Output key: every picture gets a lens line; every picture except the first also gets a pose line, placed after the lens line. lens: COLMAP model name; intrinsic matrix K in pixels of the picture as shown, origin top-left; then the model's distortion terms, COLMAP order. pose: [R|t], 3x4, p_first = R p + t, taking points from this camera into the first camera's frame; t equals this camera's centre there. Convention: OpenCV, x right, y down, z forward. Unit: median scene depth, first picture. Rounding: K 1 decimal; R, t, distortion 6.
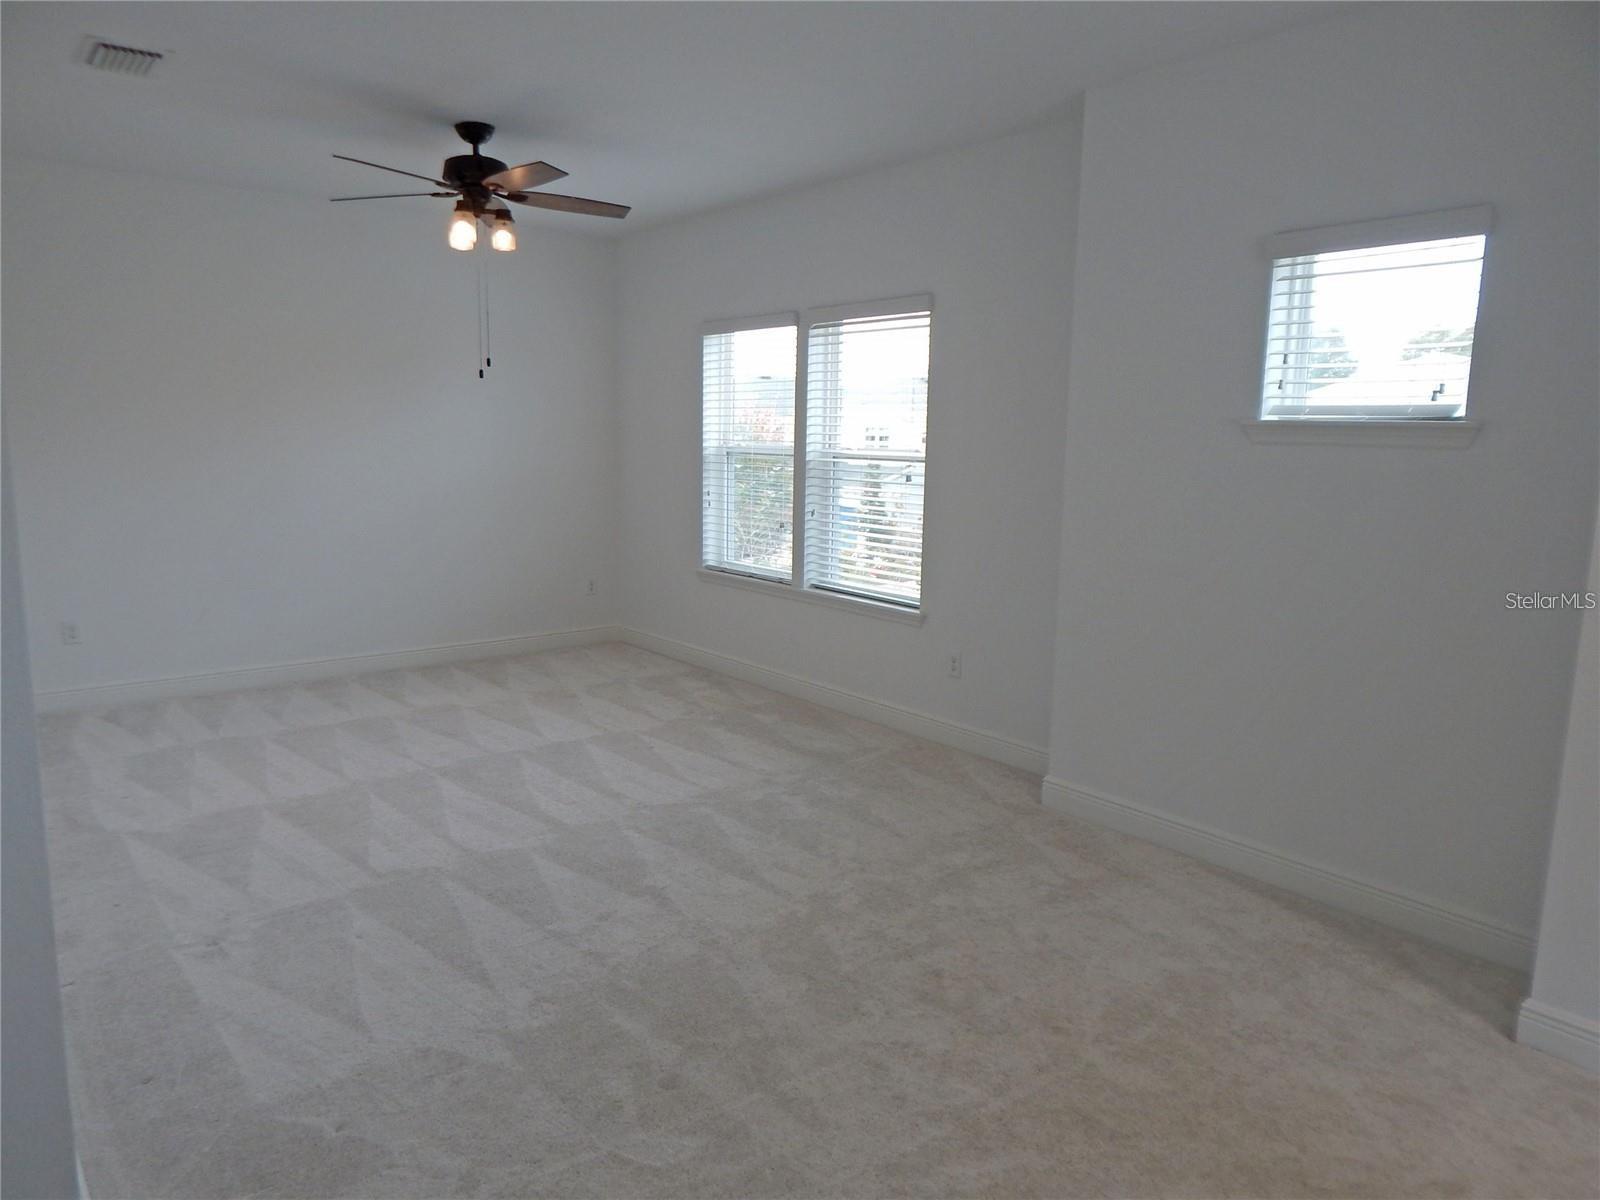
lens RADIAL K [[1088.1, 0, 800.0], [0, 1088.1, 600.0], [0, 0, 1]] dist [0.075034, -0.083673]
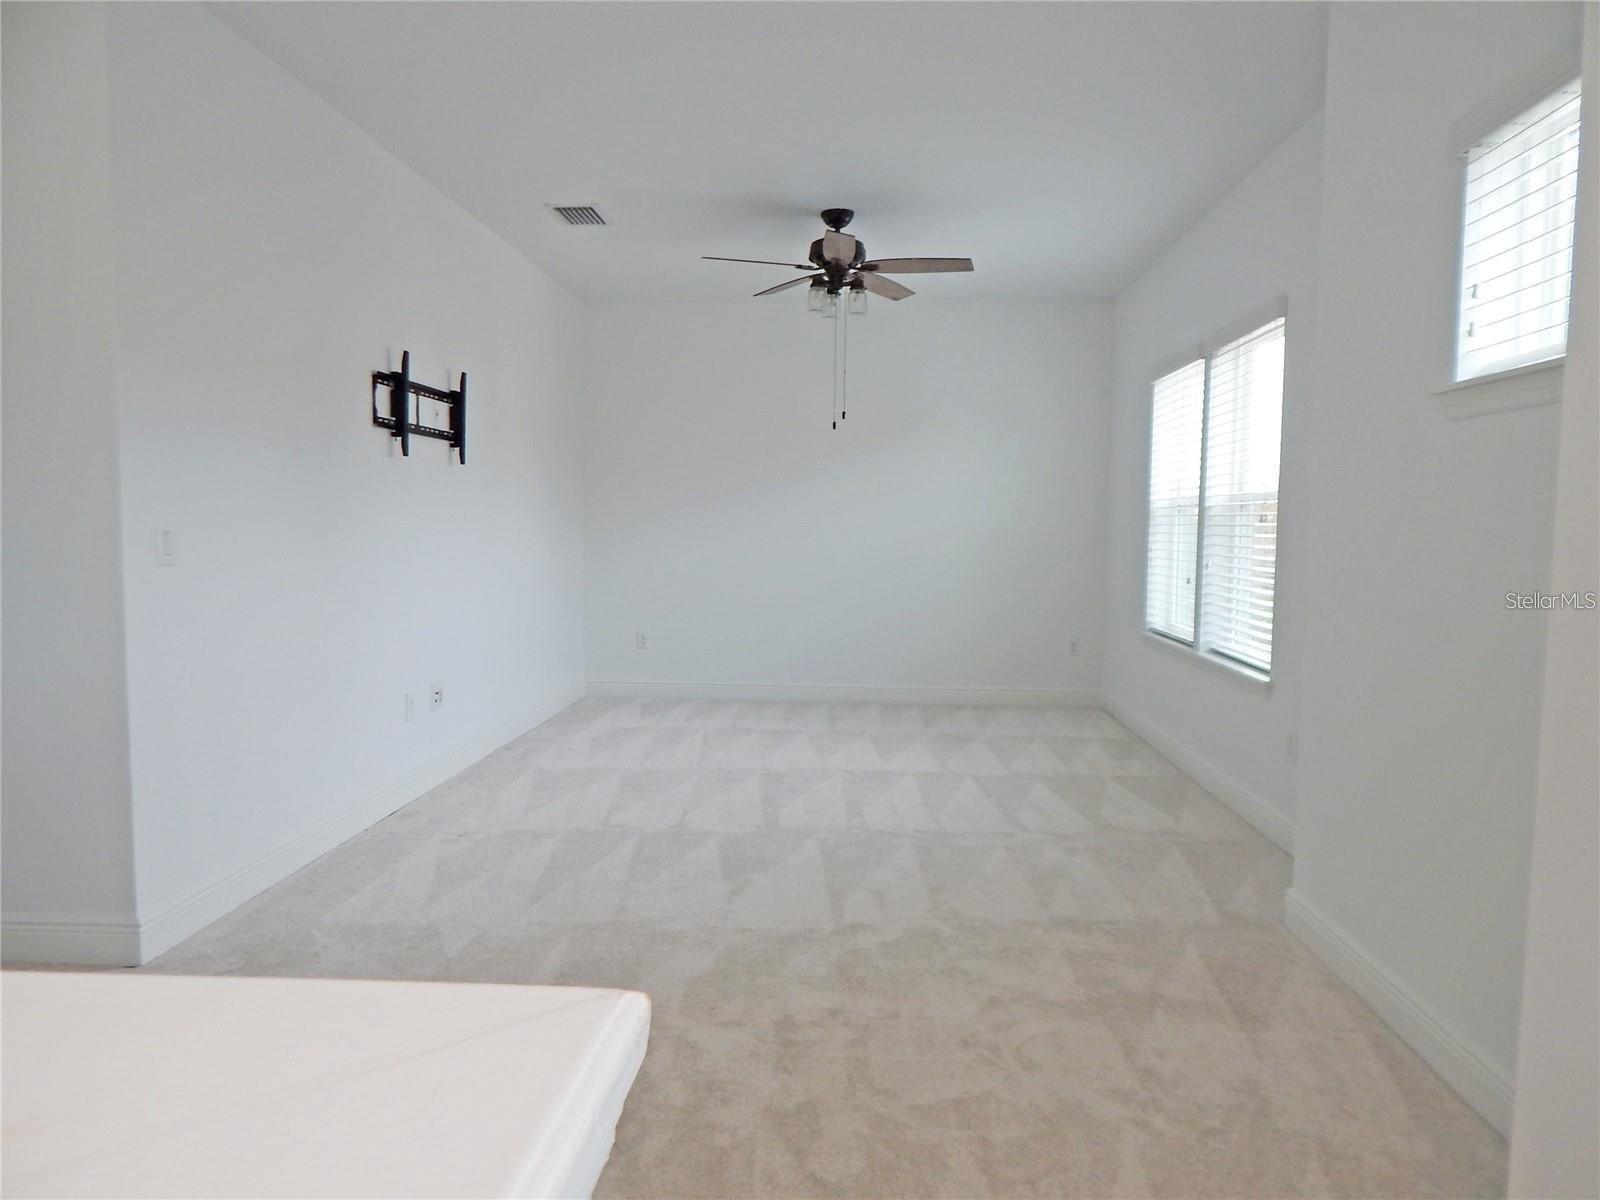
lens RADIAL K [[1059.5, 0, 807.9], [0, 1059.5, 594.3], [0, 0, 1]] dist [0.012399, -0.000249]
pose [[0.742463, 0.035558, -0.668942, 0.435318], [-0.105723, 0.992295, -0.064596, 0.040982], [0.661491, 0.118683, 0.740502, 0.202879]]
